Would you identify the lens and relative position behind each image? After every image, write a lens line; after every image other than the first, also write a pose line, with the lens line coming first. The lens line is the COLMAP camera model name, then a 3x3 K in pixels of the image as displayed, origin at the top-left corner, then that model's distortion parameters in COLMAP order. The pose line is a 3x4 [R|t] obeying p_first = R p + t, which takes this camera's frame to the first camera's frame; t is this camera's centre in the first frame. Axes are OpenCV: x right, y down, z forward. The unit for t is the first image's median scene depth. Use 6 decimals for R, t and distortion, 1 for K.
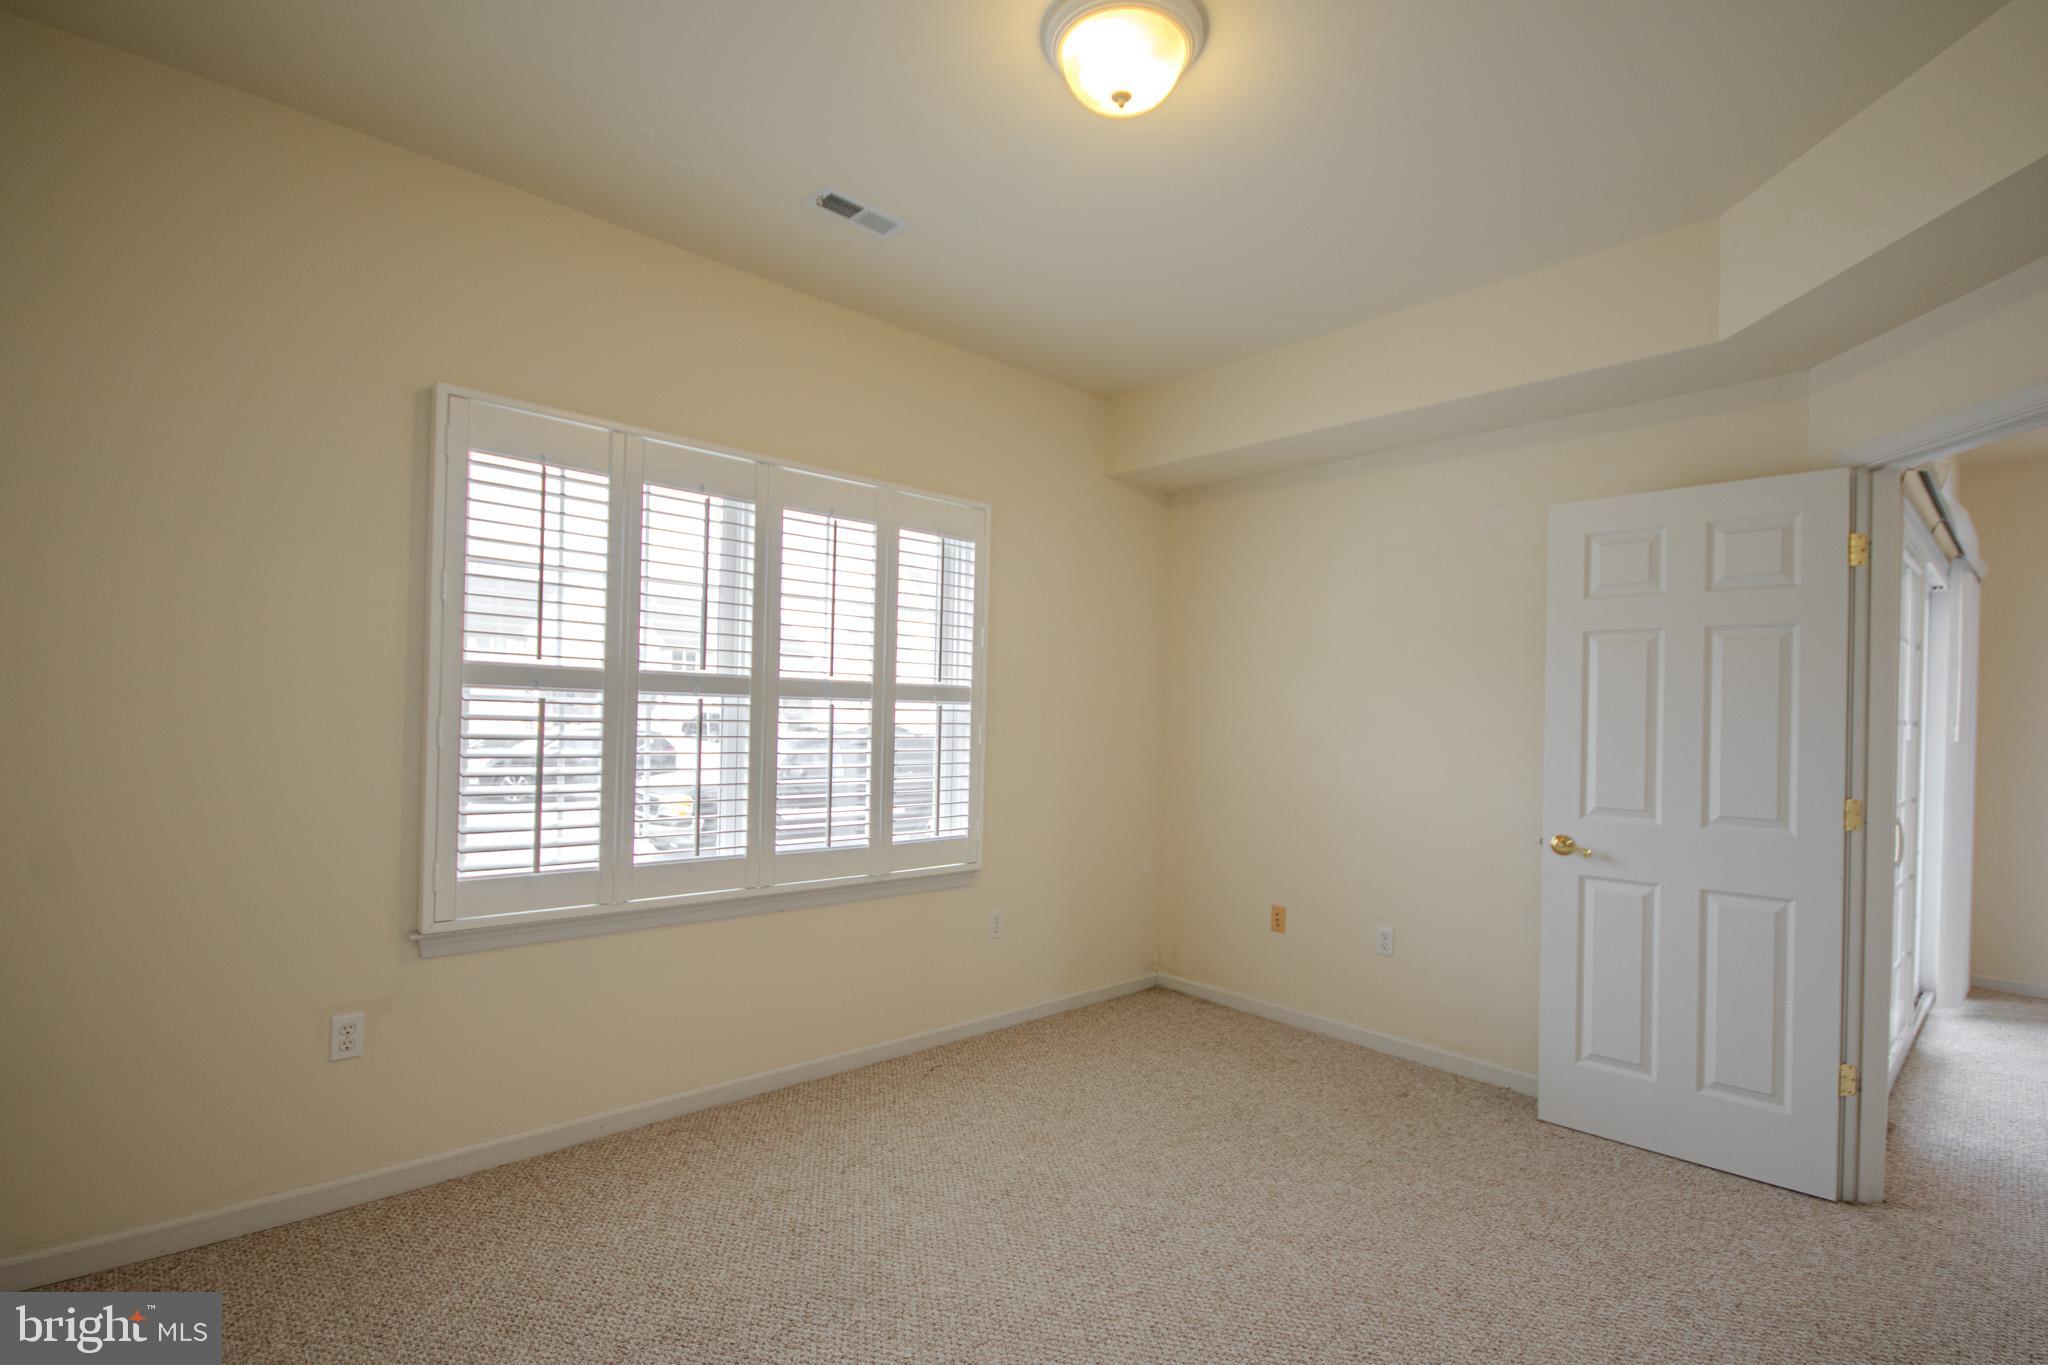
lens RADIAL K [[971.1, 0, 1018.6], [0, 971.1, 715.9], [0, 0, 1]] dist [0.005793, -0.004188]
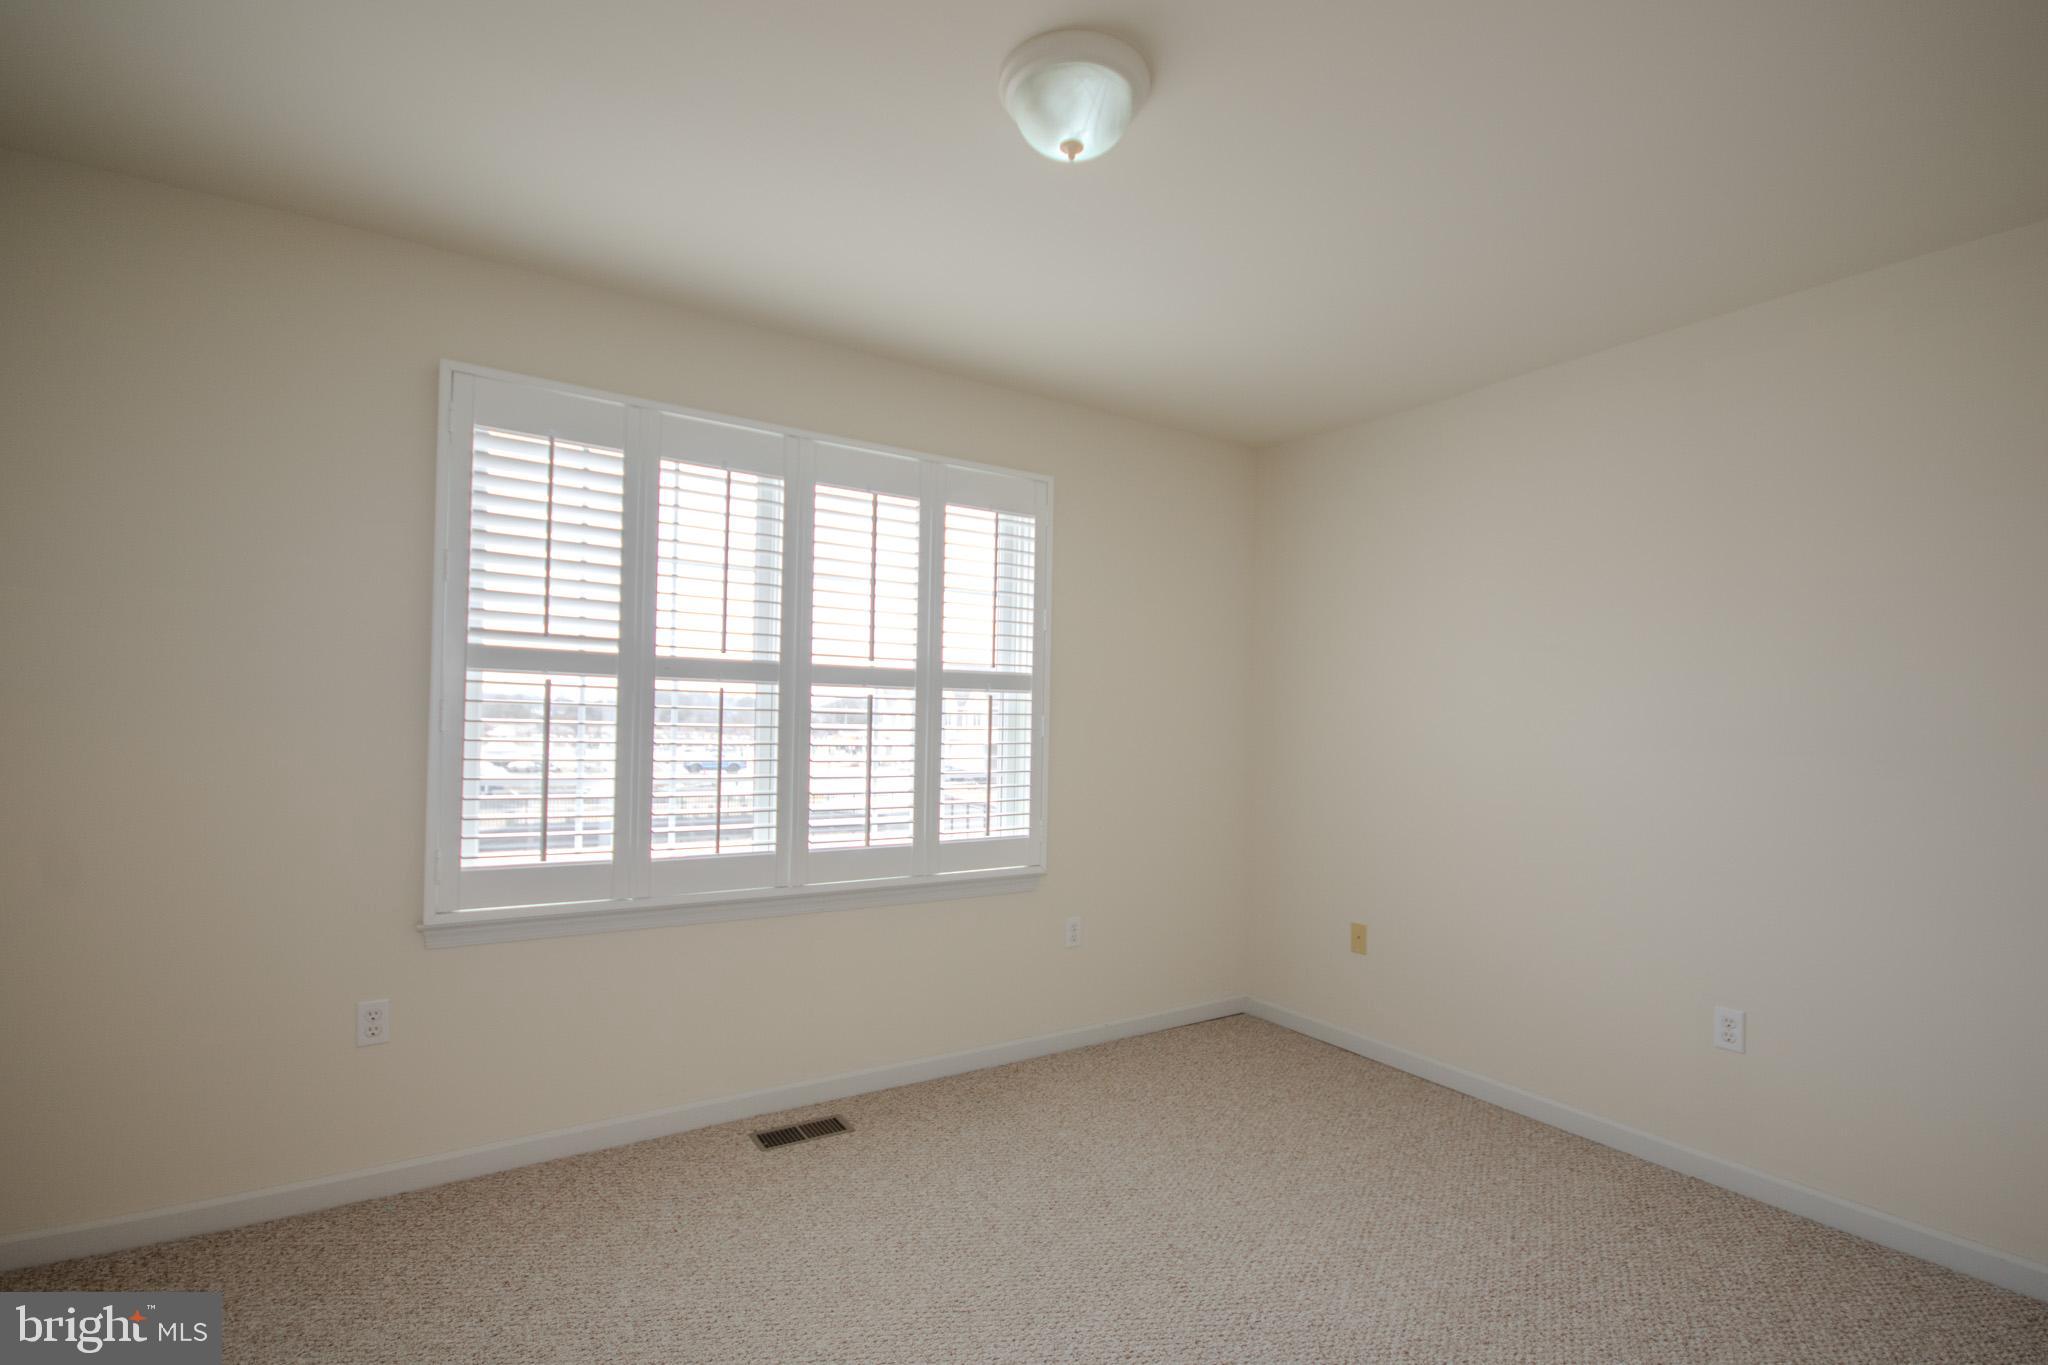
lens RADIAL K [[971.1, 0, 1024.6], [0, 971.1, 674.7], [0, 0, 1]] dist [0.005793, -0.004188]
pose [[0.986305, 0.002559, -0.164911, 0.107311], [-0.008328, 0.999377, -0.034300, 0.002610], [0.164720, 0.035204, 0.985712, 0.100118]]
